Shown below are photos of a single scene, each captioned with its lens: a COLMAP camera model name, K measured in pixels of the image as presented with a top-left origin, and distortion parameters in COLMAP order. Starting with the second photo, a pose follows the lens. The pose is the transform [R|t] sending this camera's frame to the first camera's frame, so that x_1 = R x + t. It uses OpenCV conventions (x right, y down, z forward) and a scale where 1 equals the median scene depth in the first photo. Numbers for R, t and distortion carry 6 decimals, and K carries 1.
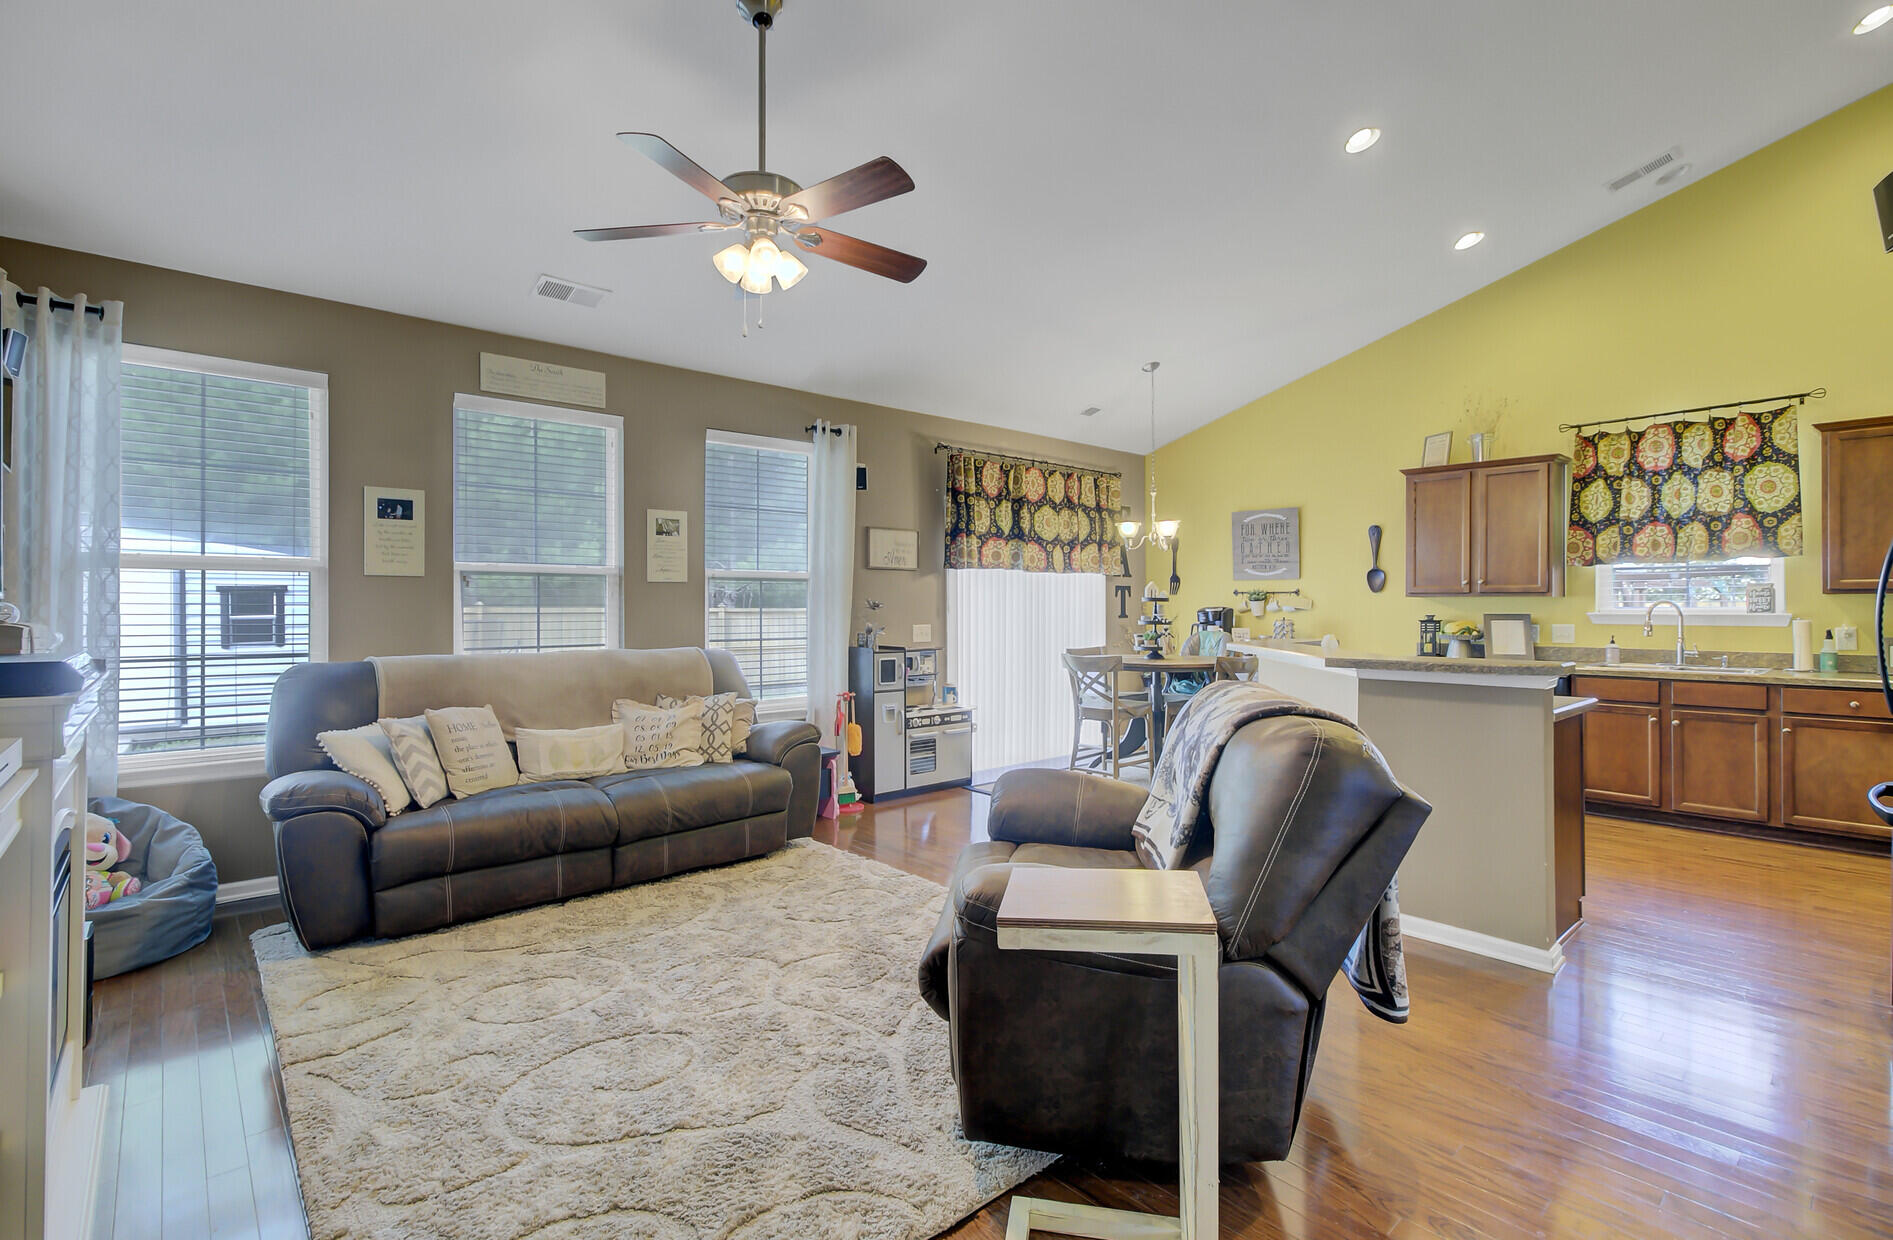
lens RADIAL K [[867.0, 0, 942.0], [0, 867.0, 608.0], [0, 0, 1]] dist [-0.005453, 0.000679]
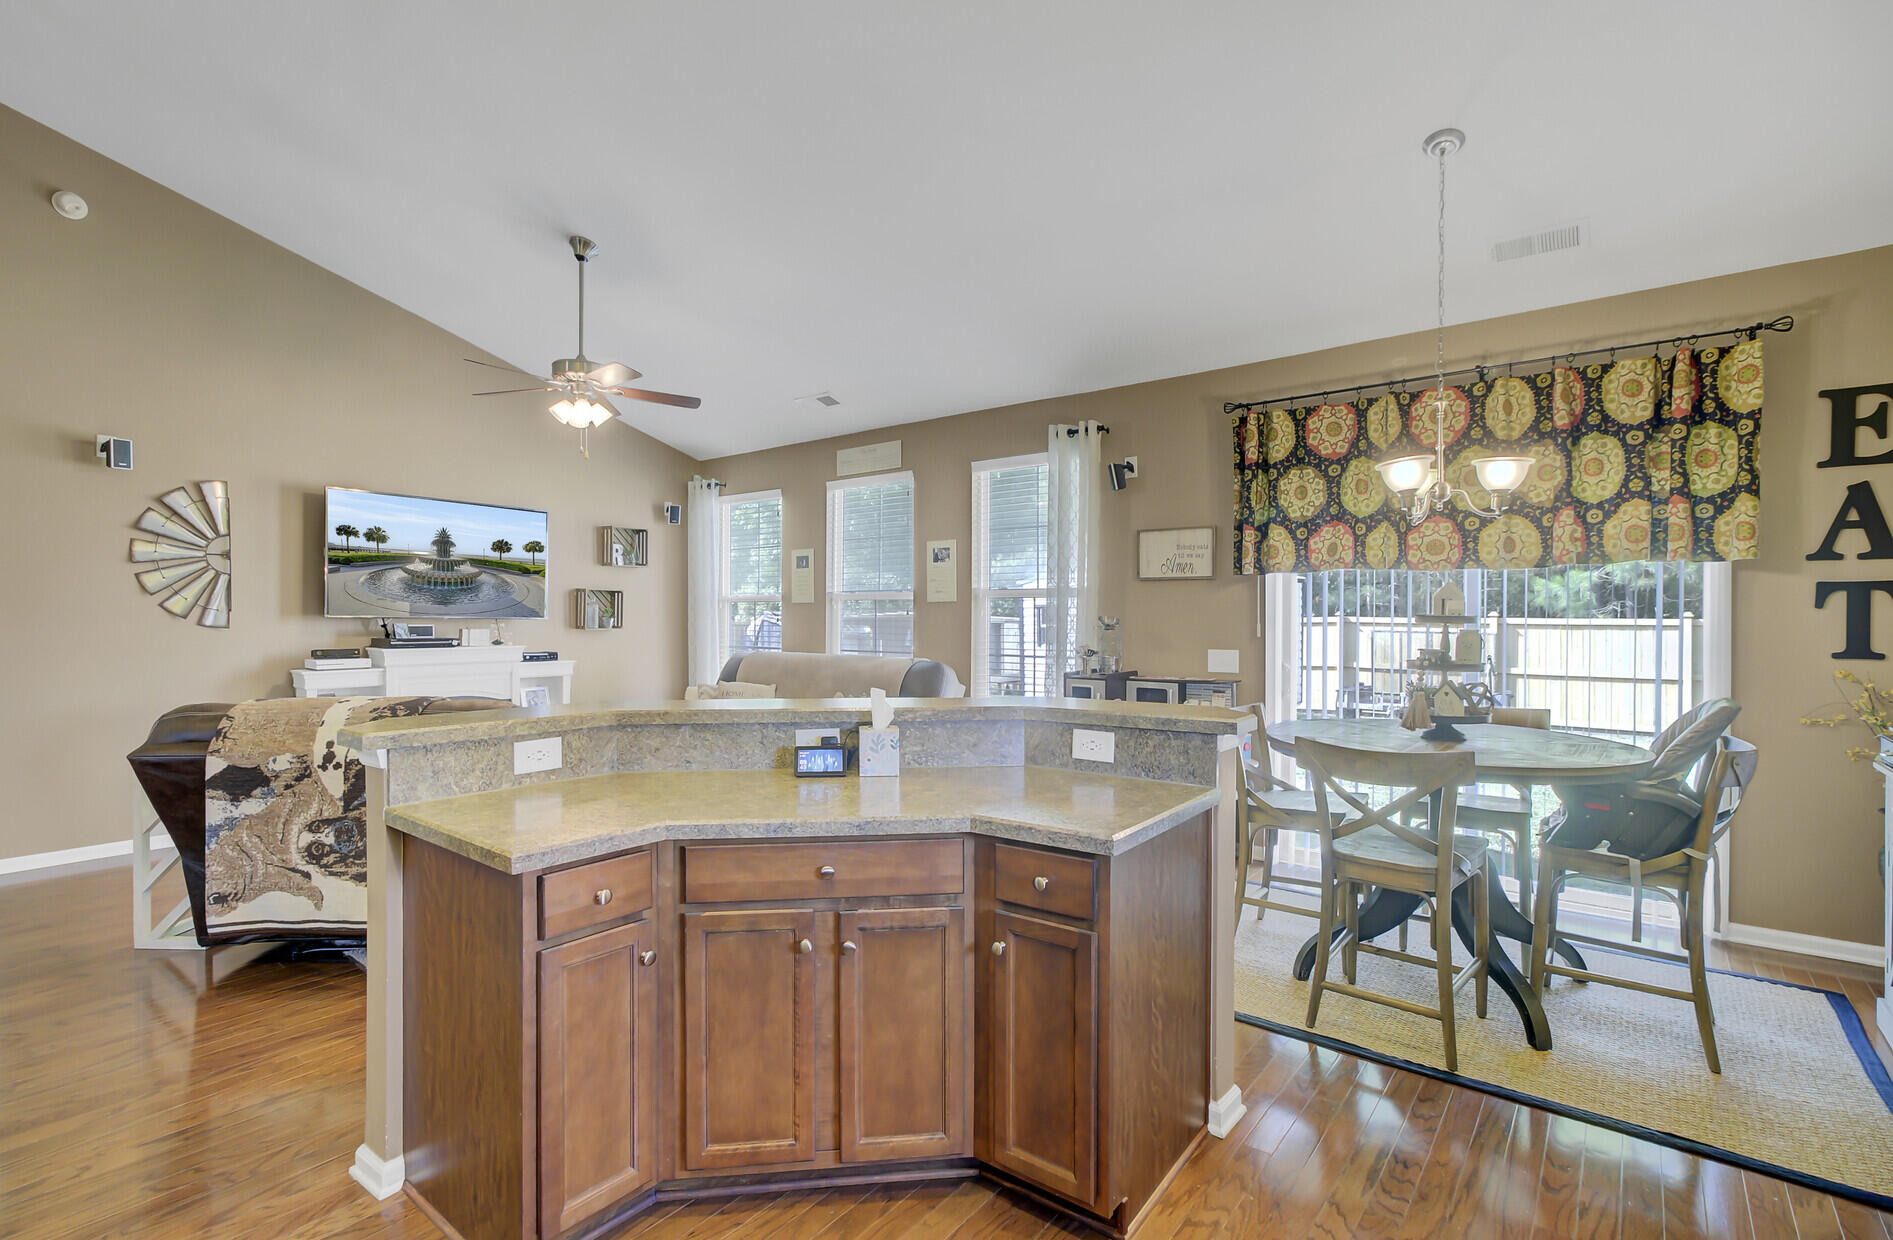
lens RADIAL K [[867.0, 0, 938.6], [0, 867.0, 620.2], [0, 0, 1]] dist [-0.005453, 0.000679]
pose [[0.161304, 0.008480, -0.986868, 0.794484], [-0.004174, 0.999960, 0.007911, -0.013392], [0.986896, 0.002843, 0.161333, 0.743768]]
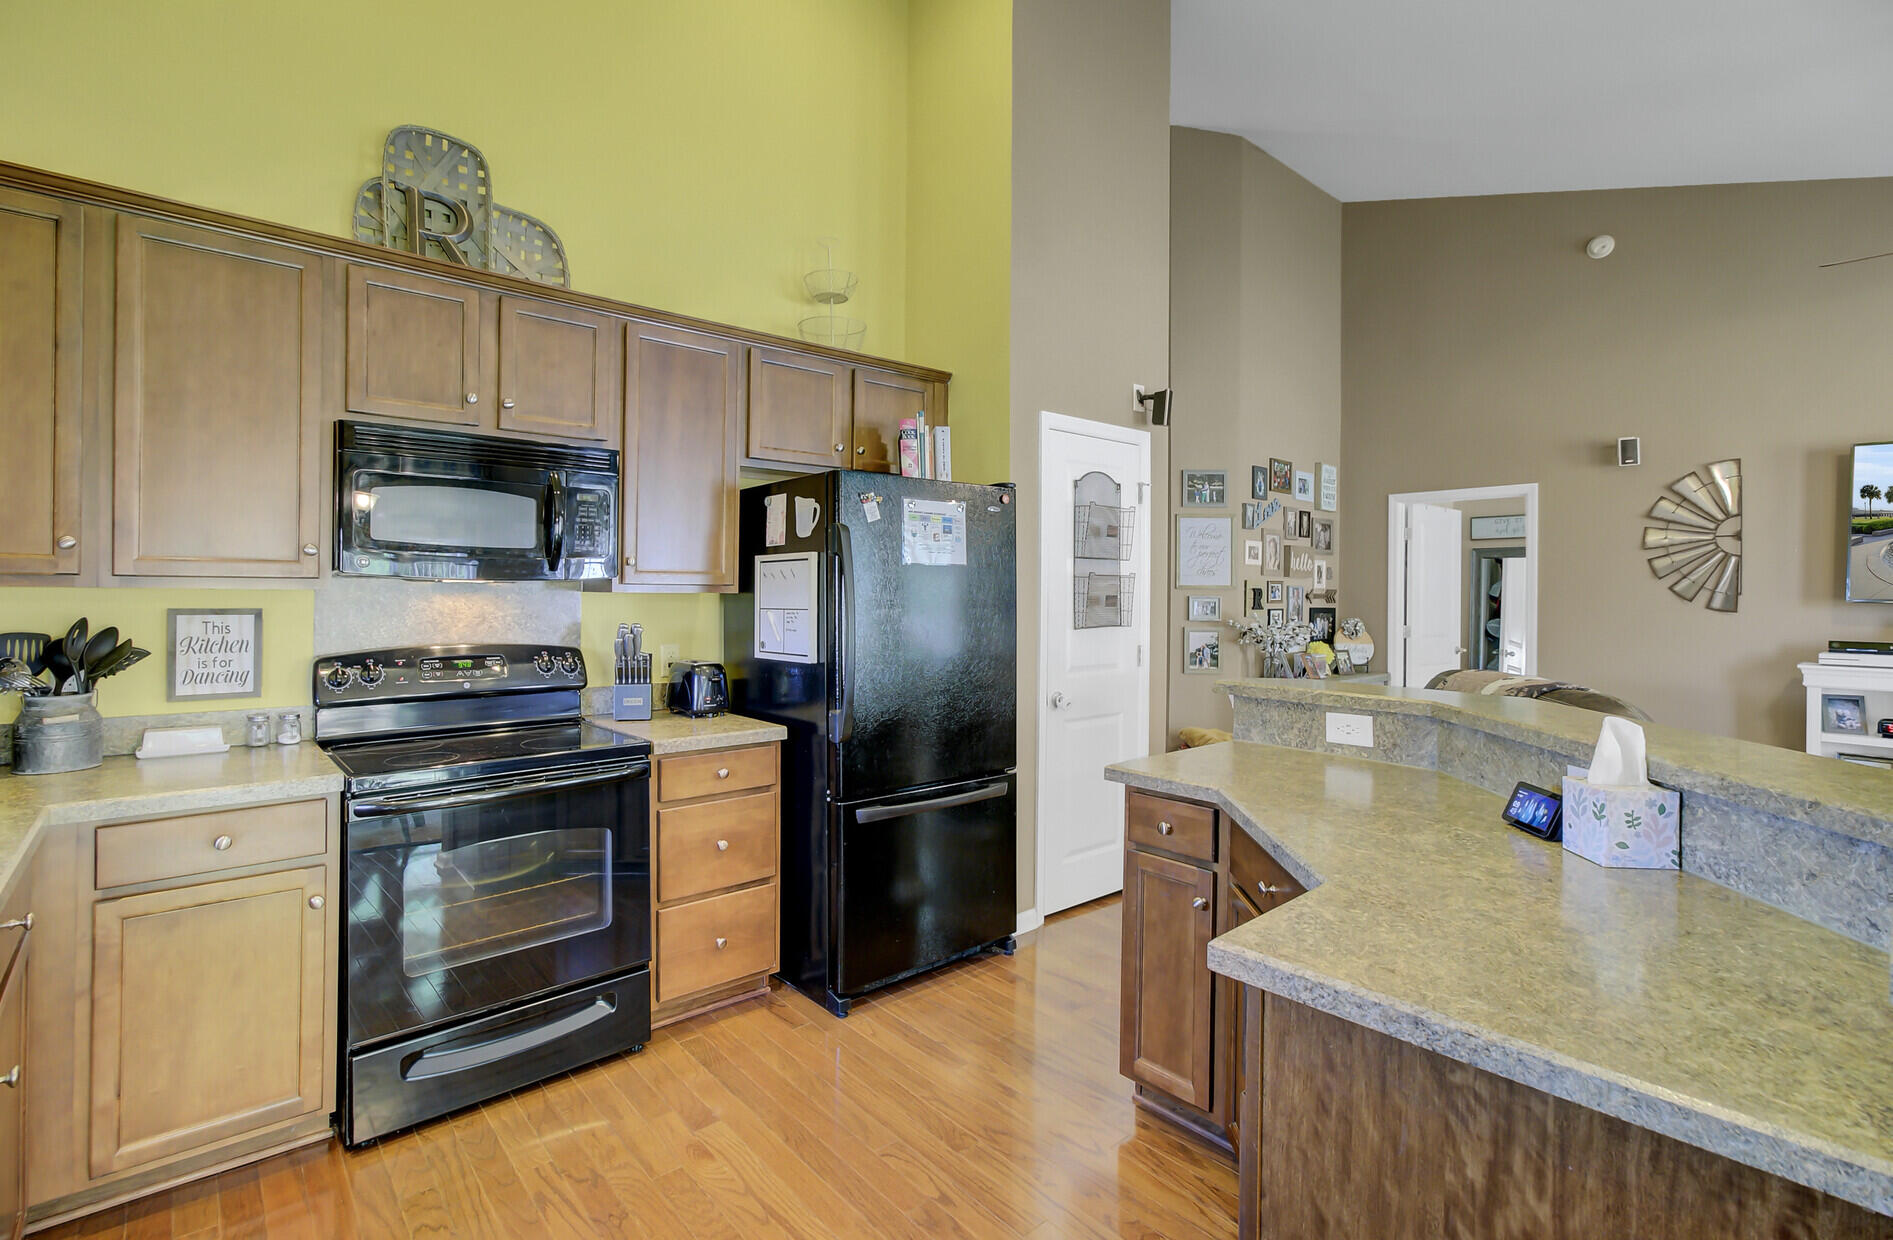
lens RADIAL K [[867.0, 0, 923.4], [0, 867.0, 591.2], [0, 0, 1]] dist [-0.005453, 0.000679]
pose [[-0.999498, -0.004831, 0.031305, 0.559008], [-0.004805, 0.999988, 0.000906, -0.012783], [-0.031309, 0.000755, -0.999509, 1.052979]]
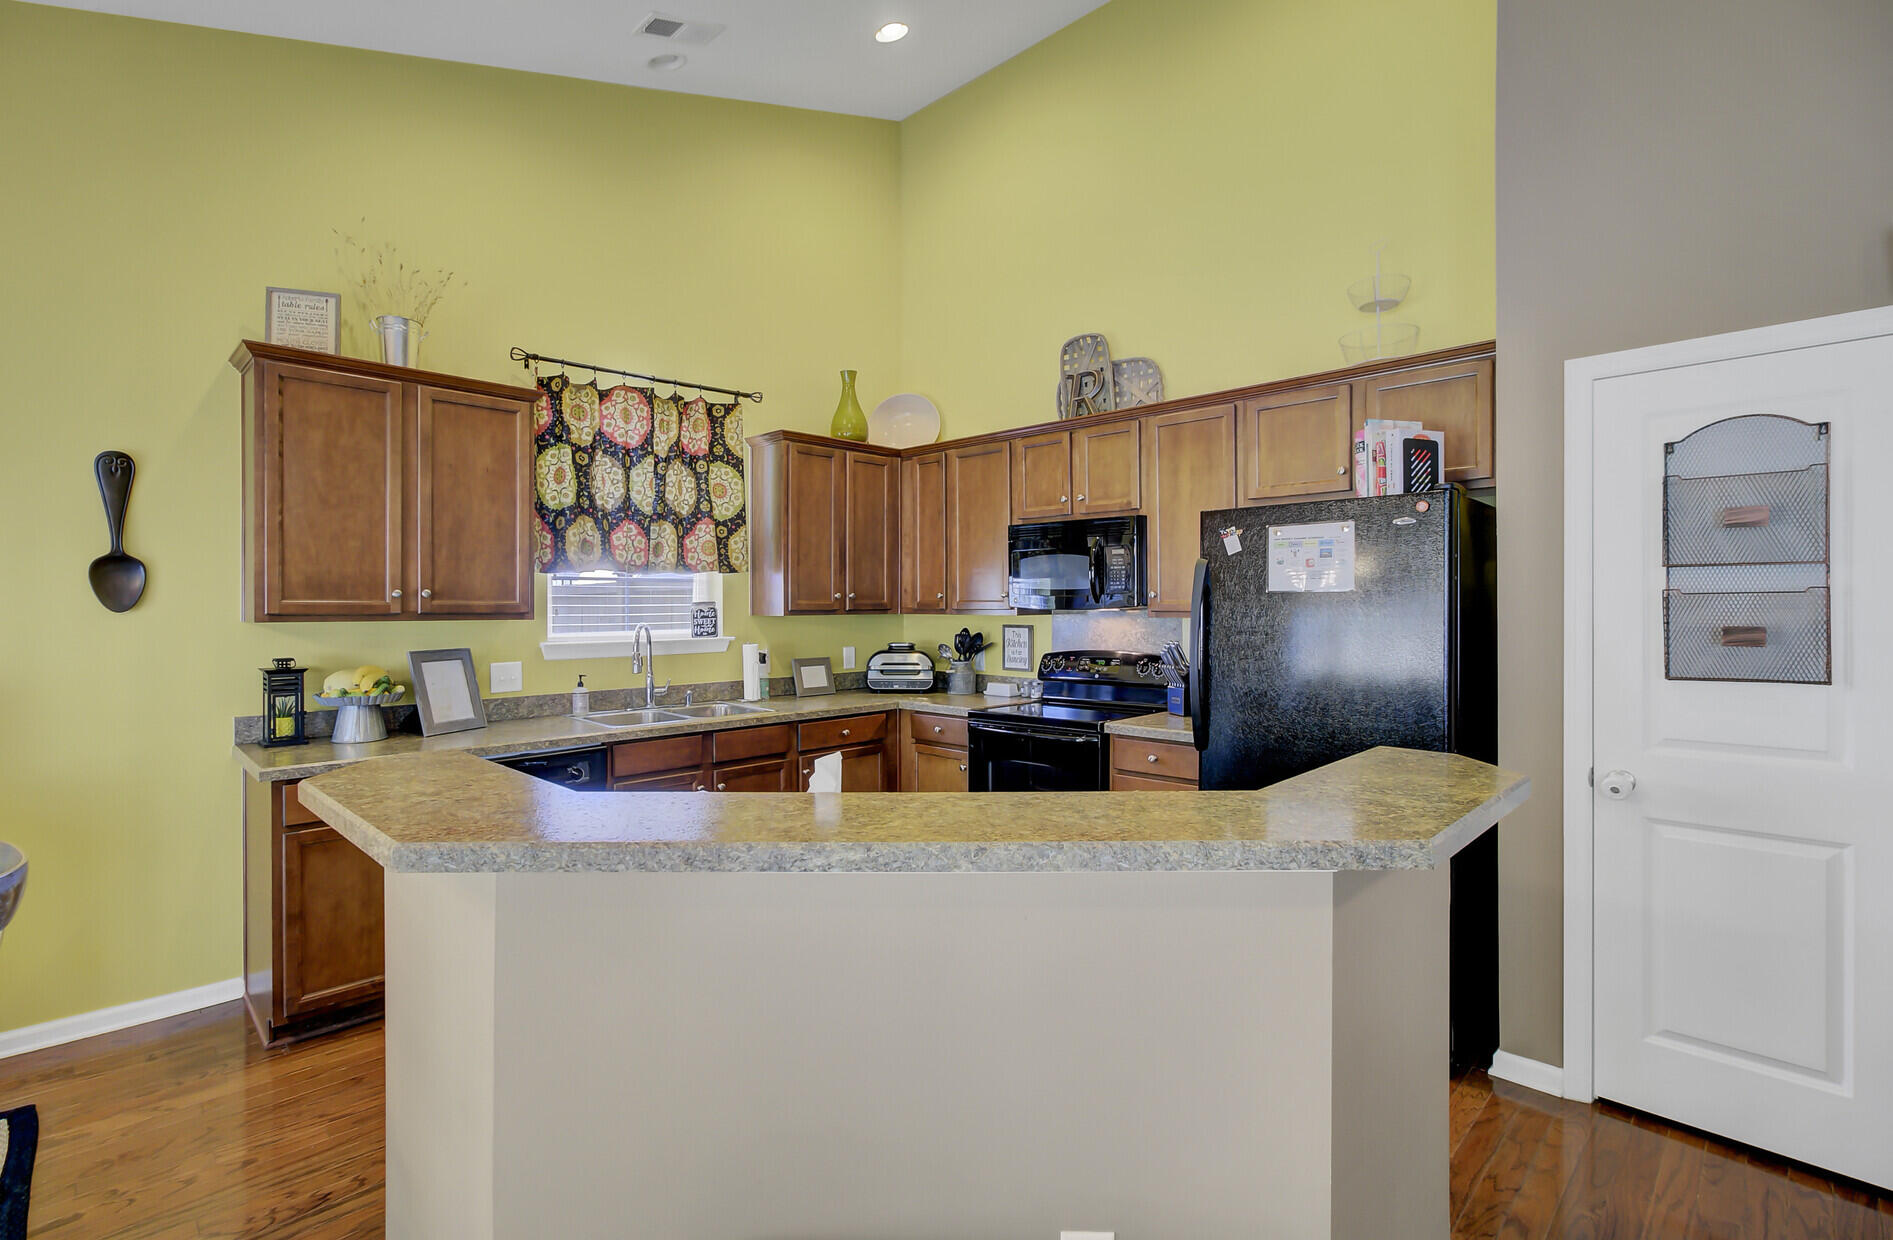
lens RADIAL K [[867.0, 0, 927.3], [0, 867.0, 607.3], [0, 0, 1]] dist [-0.005453, 0.000679]
pose [[-0.048090, -0.002221, 0.998841, 0.071260], [0.006852, 0.999973, 0.002554, -0.022305], [-0.998820, 0.006967, -0.048073, 0.763389]]
